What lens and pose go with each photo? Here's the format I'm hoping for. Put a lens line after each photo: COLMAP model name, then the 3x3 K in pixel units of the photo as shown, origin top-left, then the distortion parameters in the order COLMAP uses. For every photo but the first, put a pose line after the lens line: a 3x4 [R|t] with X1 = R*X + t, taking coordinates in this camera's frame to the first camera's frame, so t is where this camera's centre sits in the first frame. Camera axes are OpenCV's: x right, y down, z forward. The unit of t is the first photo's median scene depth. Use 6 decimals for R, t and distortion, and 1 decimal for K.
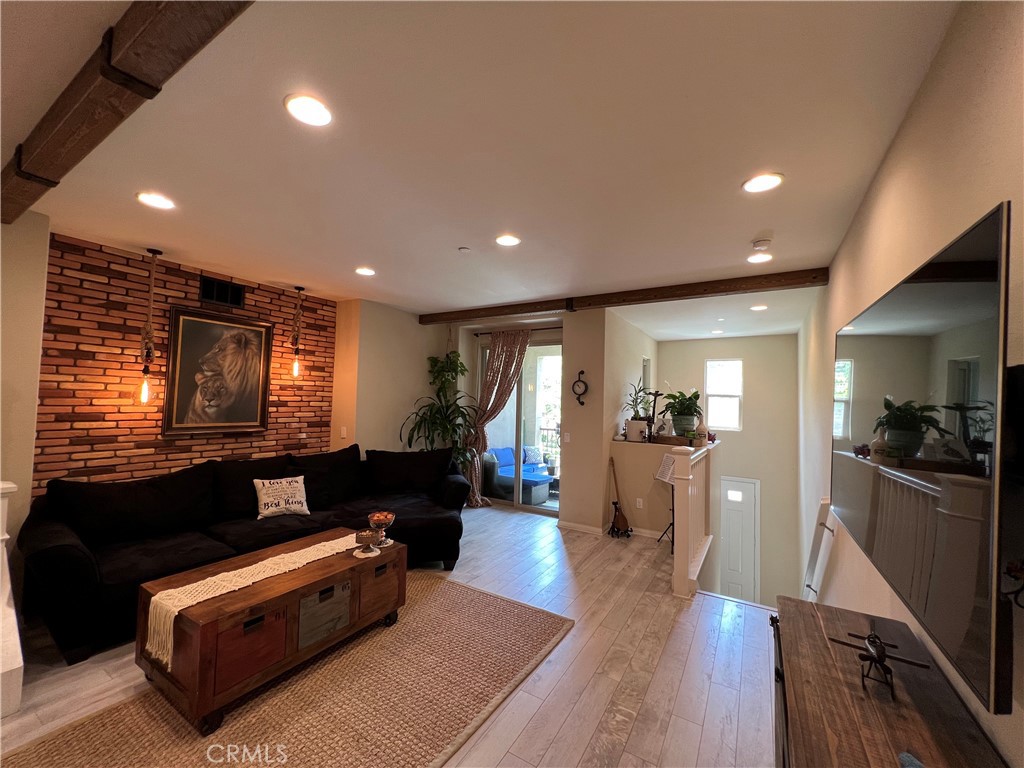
lens RADIAL K [[414.1, 0, 509.6], [0, 414.1, 380.9], [0, 0, 1]] dist [0.000254, 0.000302]
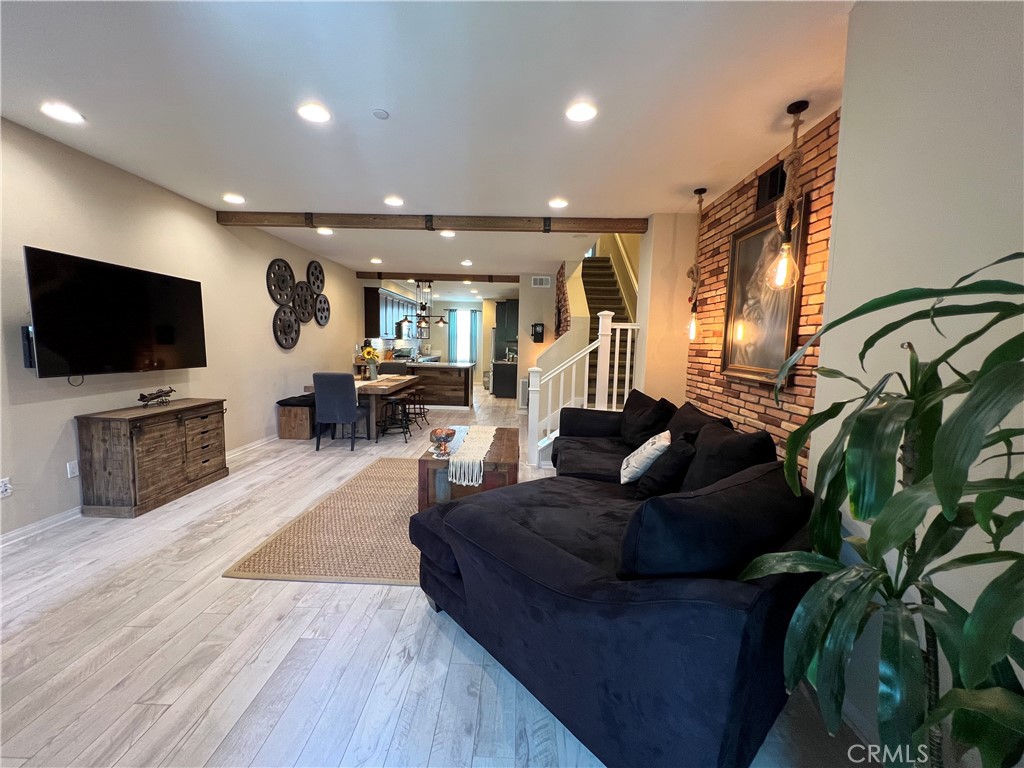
lens RADIAL K [[414.1, 0, 508.1], [0, 414.1, 381.5], [0, 0, 1]] dist [0.000254, 0.000302]
pose [[-0.868781, -0.000902, -0.495196, 0.039844], [-0.023827, 0.998916, 0.039982, 0.085964], [0.494623, 0.046535, -0.867861, 1.130061]]
